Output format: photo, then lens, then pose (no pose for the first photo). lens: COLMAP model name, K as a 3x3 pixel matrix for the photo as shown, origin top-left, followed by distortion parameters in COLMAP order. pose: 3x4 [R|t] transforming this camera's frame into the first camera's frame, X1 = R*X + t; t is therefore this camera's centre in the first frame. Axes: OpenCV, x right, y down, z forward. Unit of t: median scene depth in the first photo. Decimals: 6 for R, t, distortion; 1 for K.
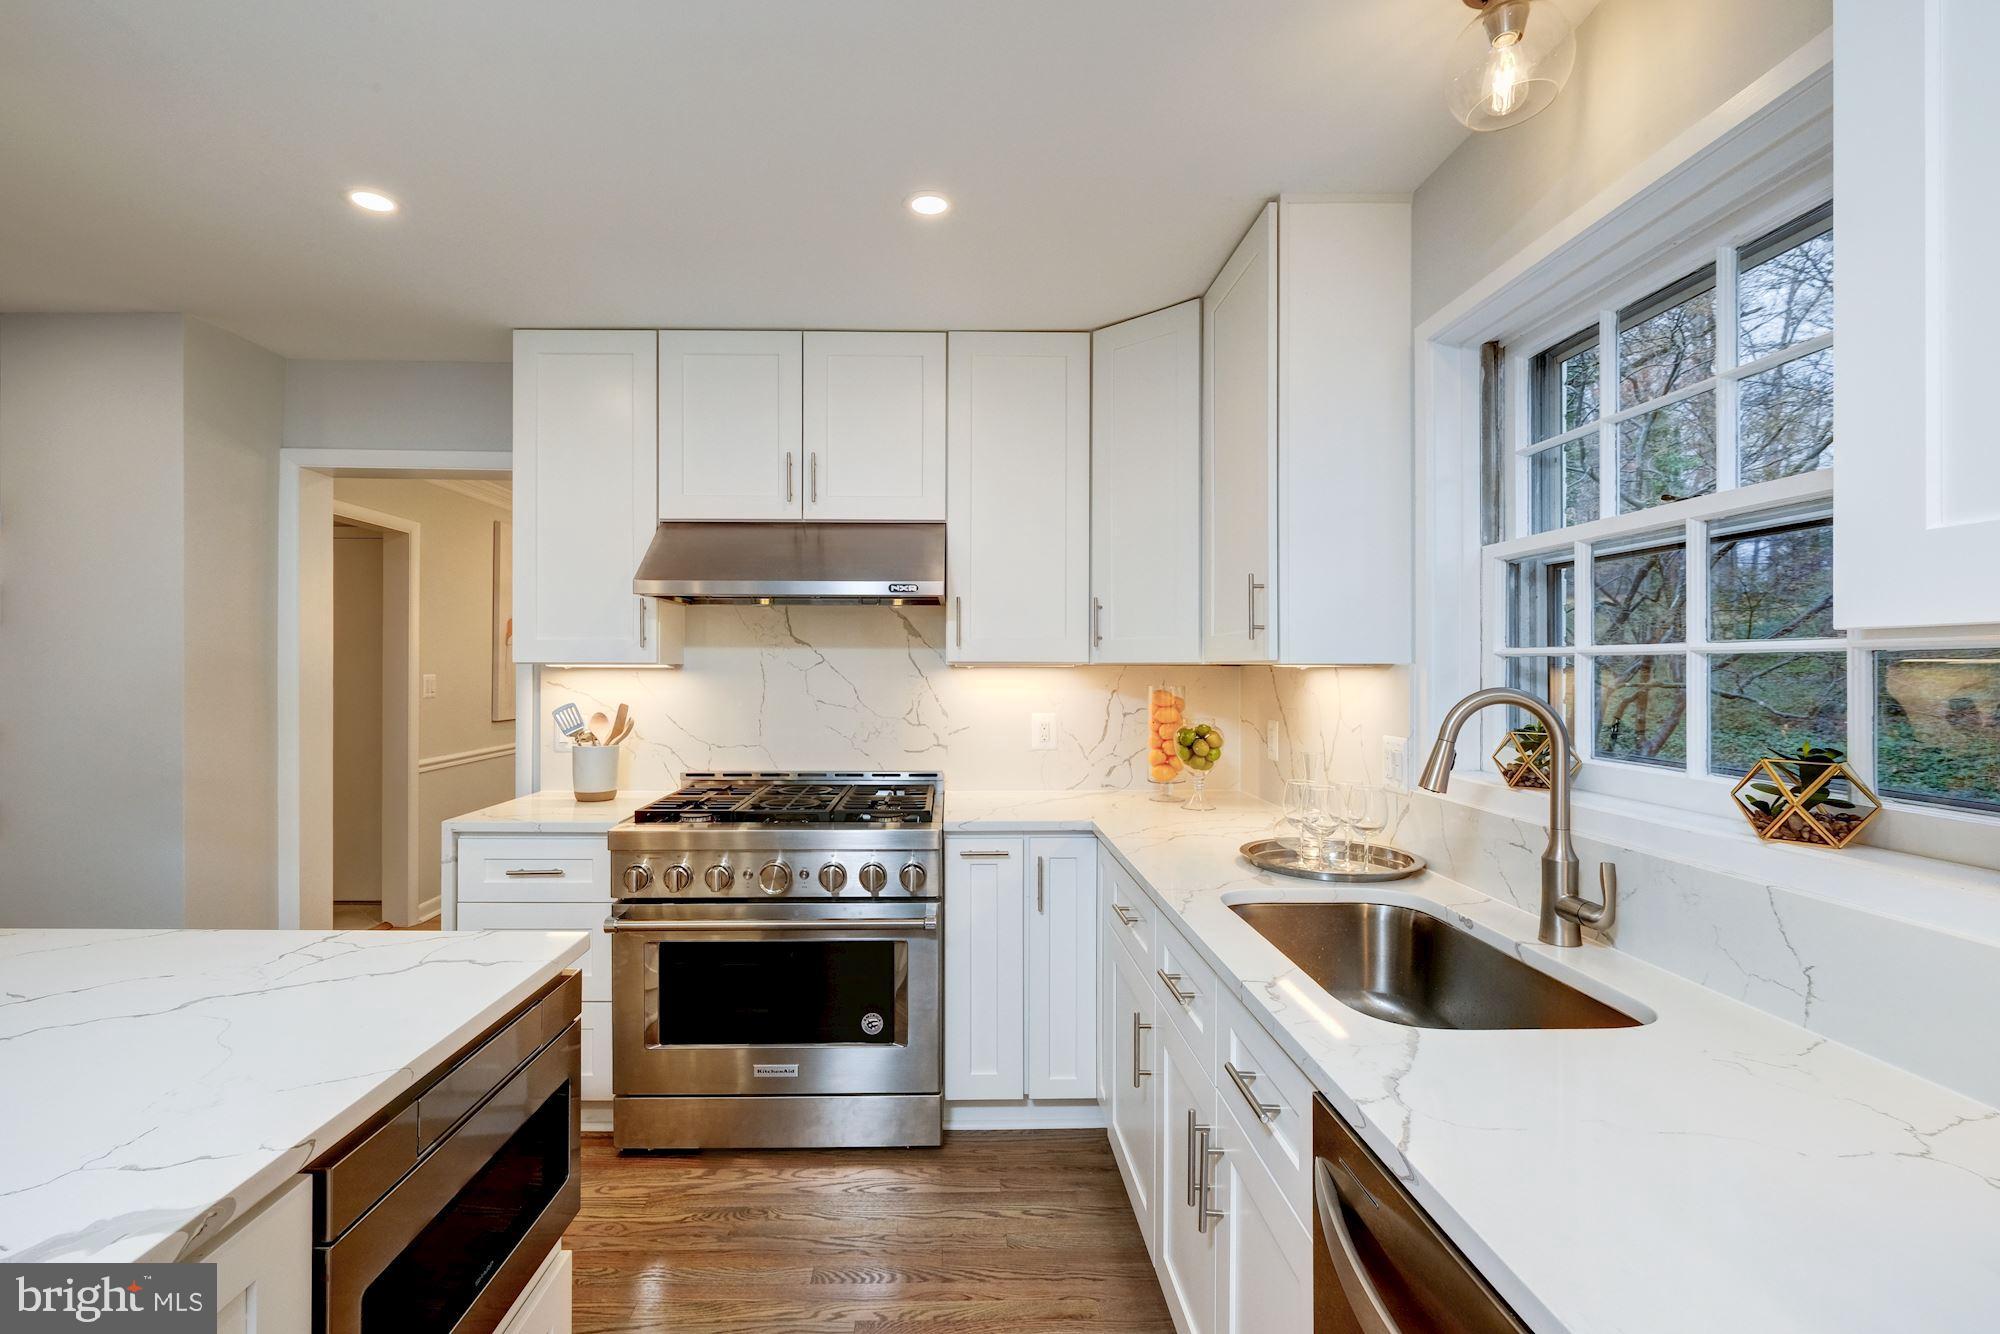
lens RADIAL K [[908.5, 0, 977.2], [0, 908.5, 667.3], [0, 0, 1]] dist [0.002874, -0.000325]
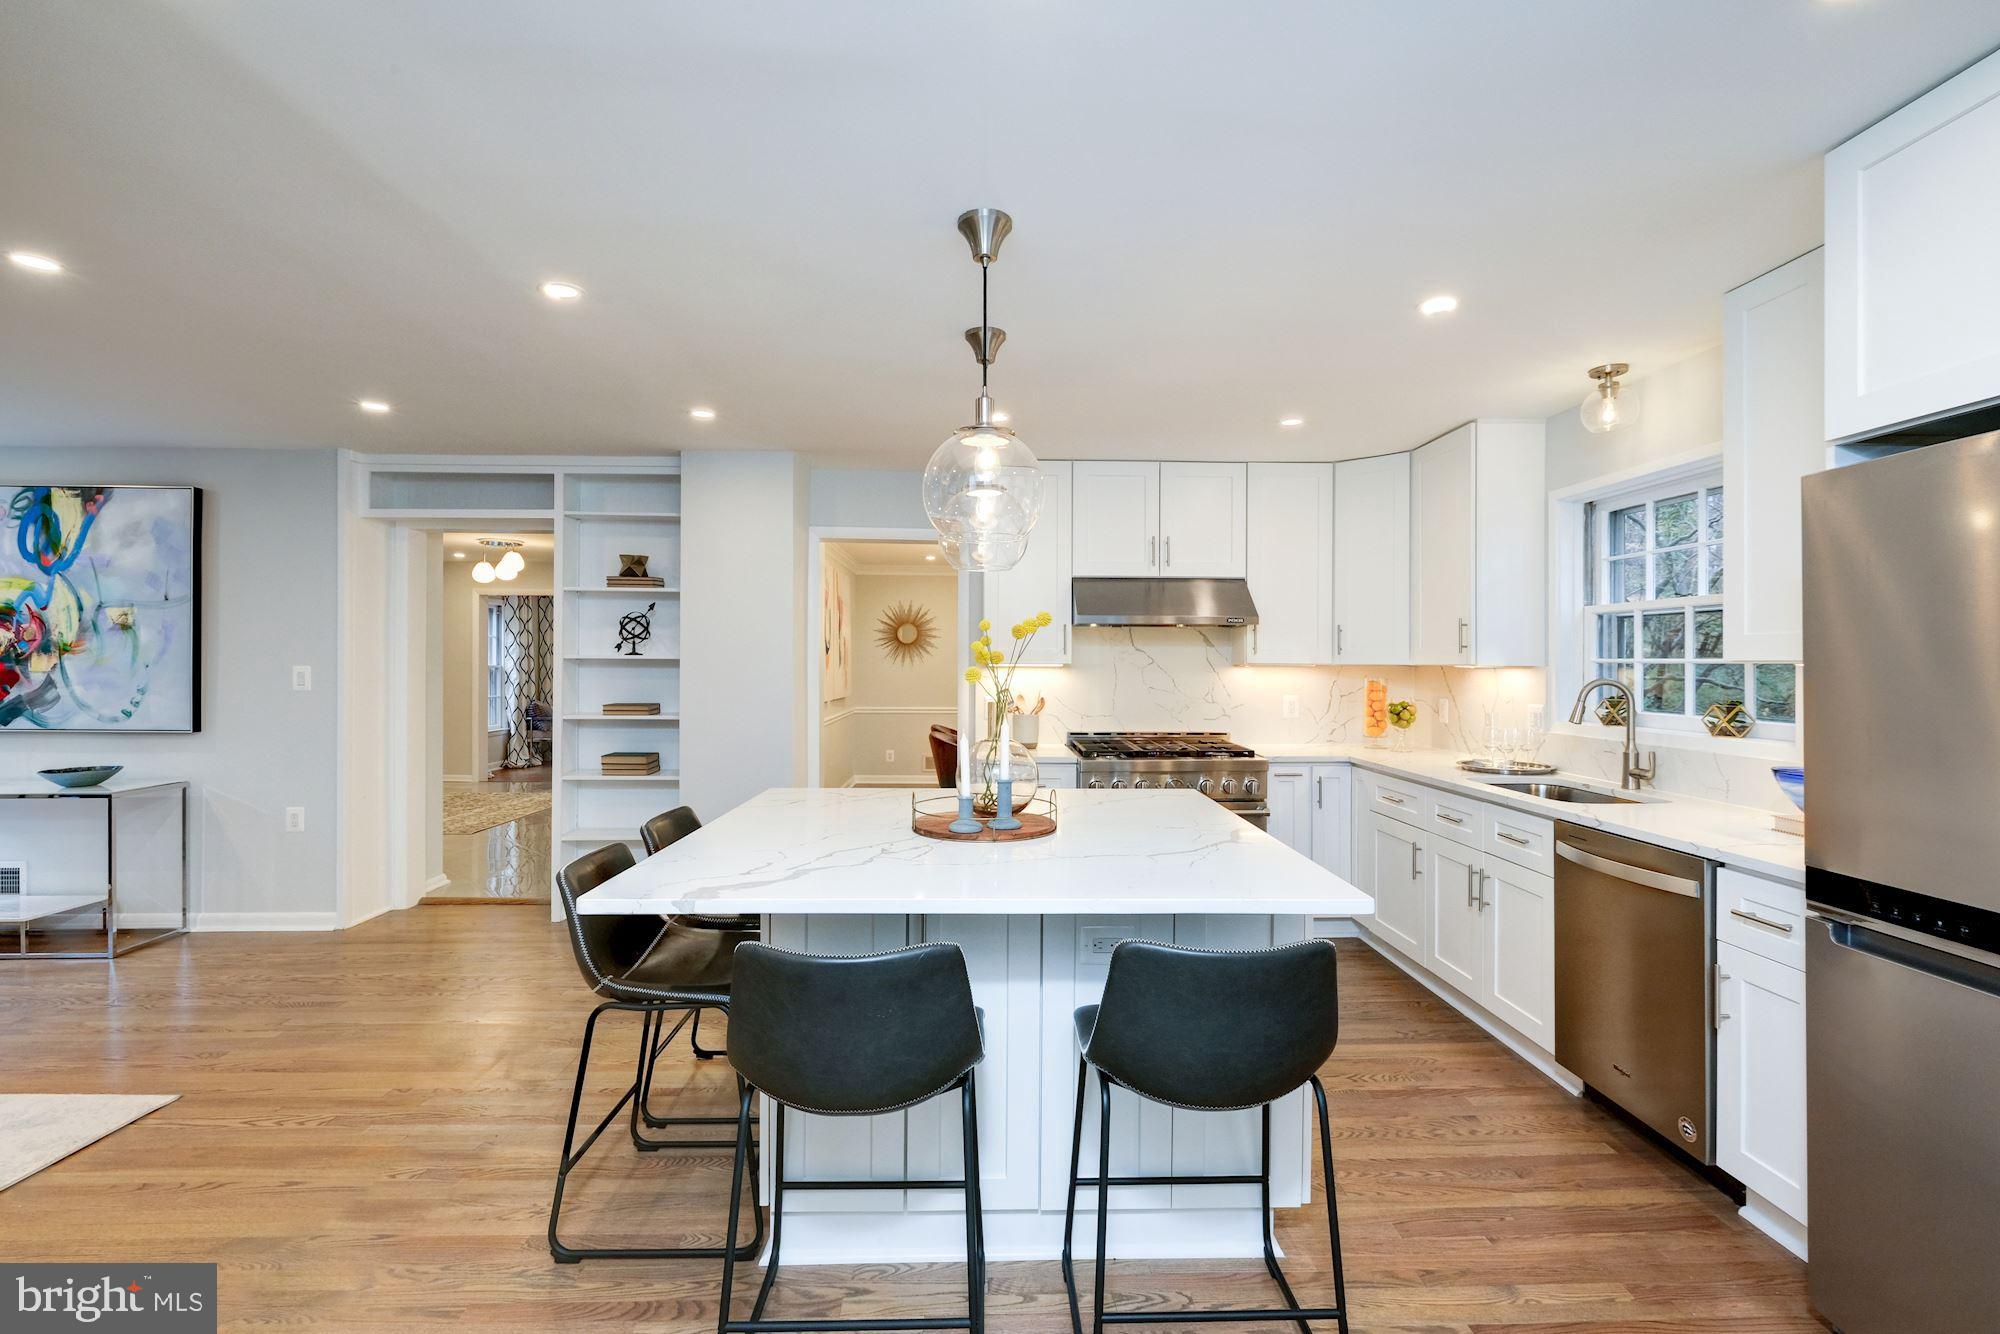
lens RADIAL K [[908.5, 0, 1013.1], [0, 908.5, 664.1], [0, 0, 1]] dist [0.002874, -0.000325]
pose [[0.999852, 0.001826, 0.017122, -0.566057], [-0.001862, 0.999996, 0.002106, -0.008728], [-0.017119, -0.002137, 0.999851, -0.750011]]
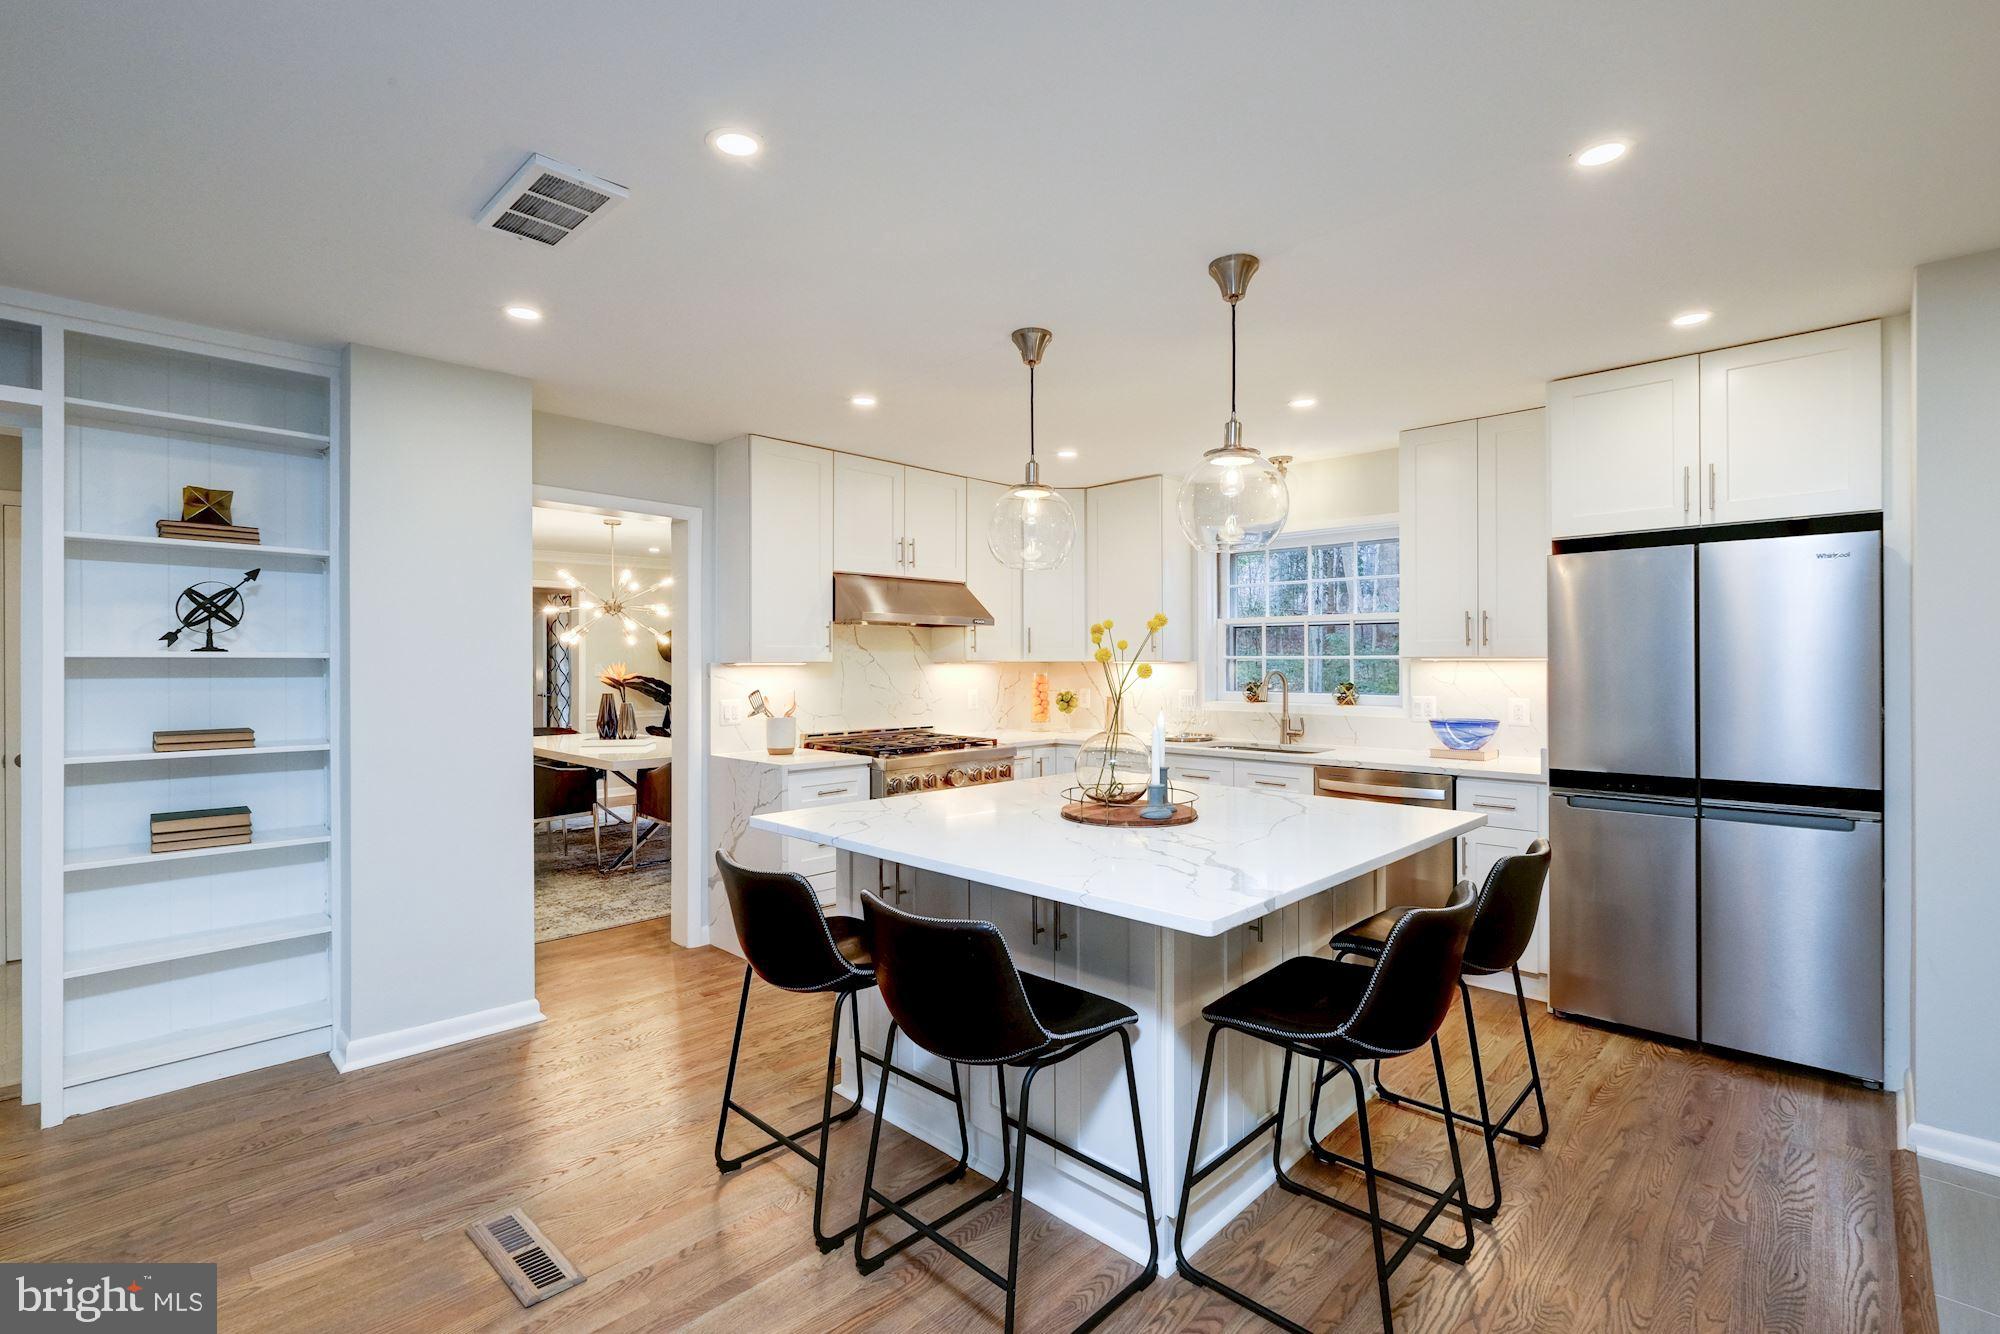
lens RADIAL K [[908.5, 0, 1009.9], [0, 908.5, 658.4], [0, 0, 1]] dist [0.002874, -0.000325]
pose [[0.700795, -0.000564, 0.713362, -1.470466], [0.003151, 0.999992, -0.002305, -0.007364], [-0.713355, 0.003863, 0.700792, -0.382263]]
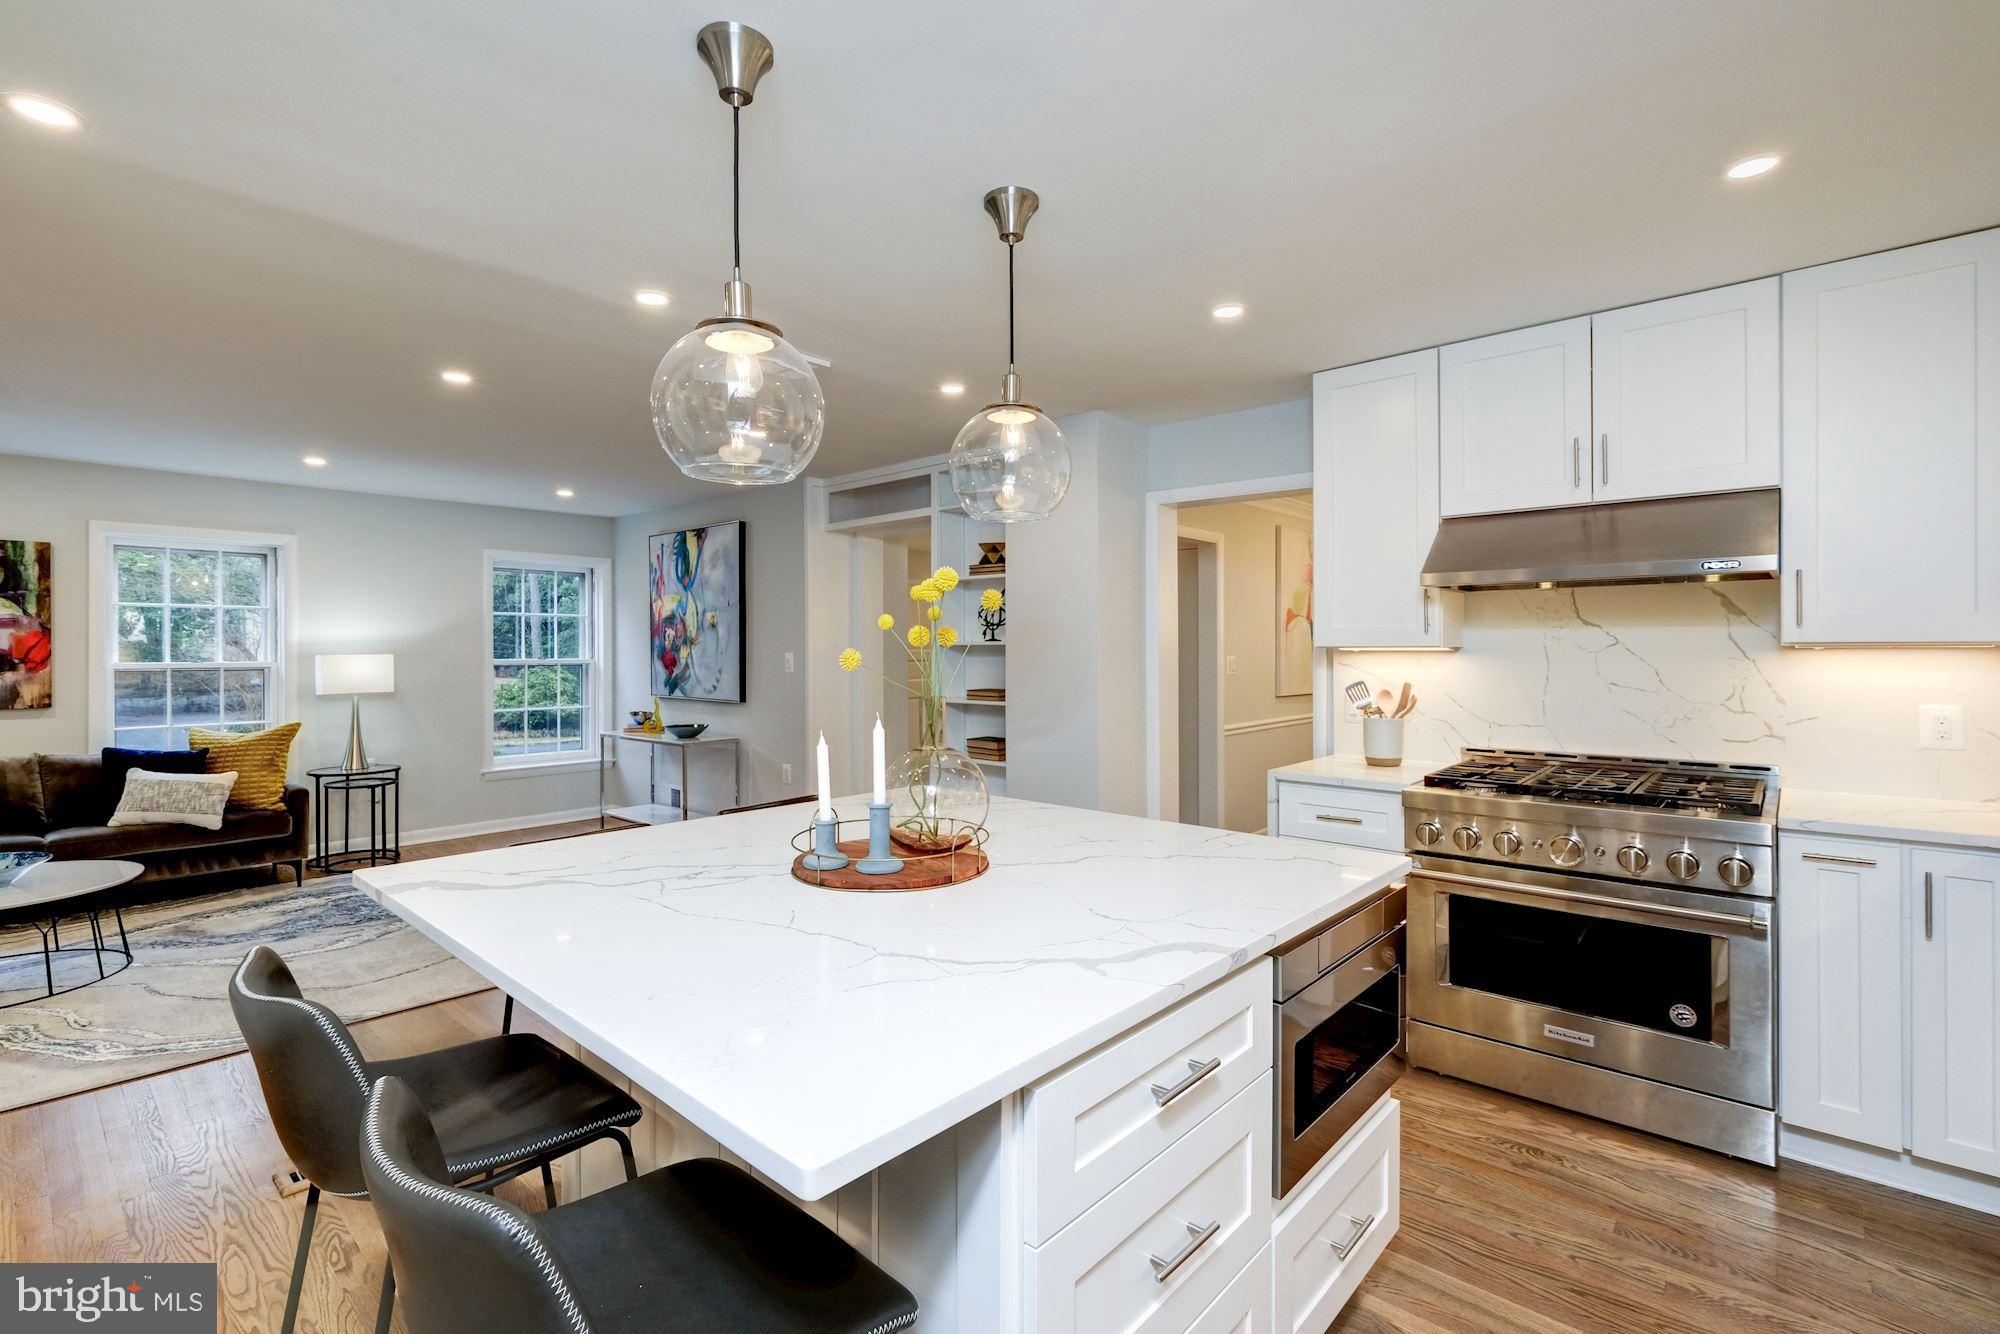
lens RADIAL K [[908.5, 0, 1003.8], [0, 908.5, 649.8], [0, 0, 1]] dist [0.002874, -0.000325]
pose [[0.733303, -0.004102, -0.679890, 0.015737], [0.004721, 0.999988, -0.000941, -0.002335], [0.679886, -0.002519, 0.733314, -0.209586]]
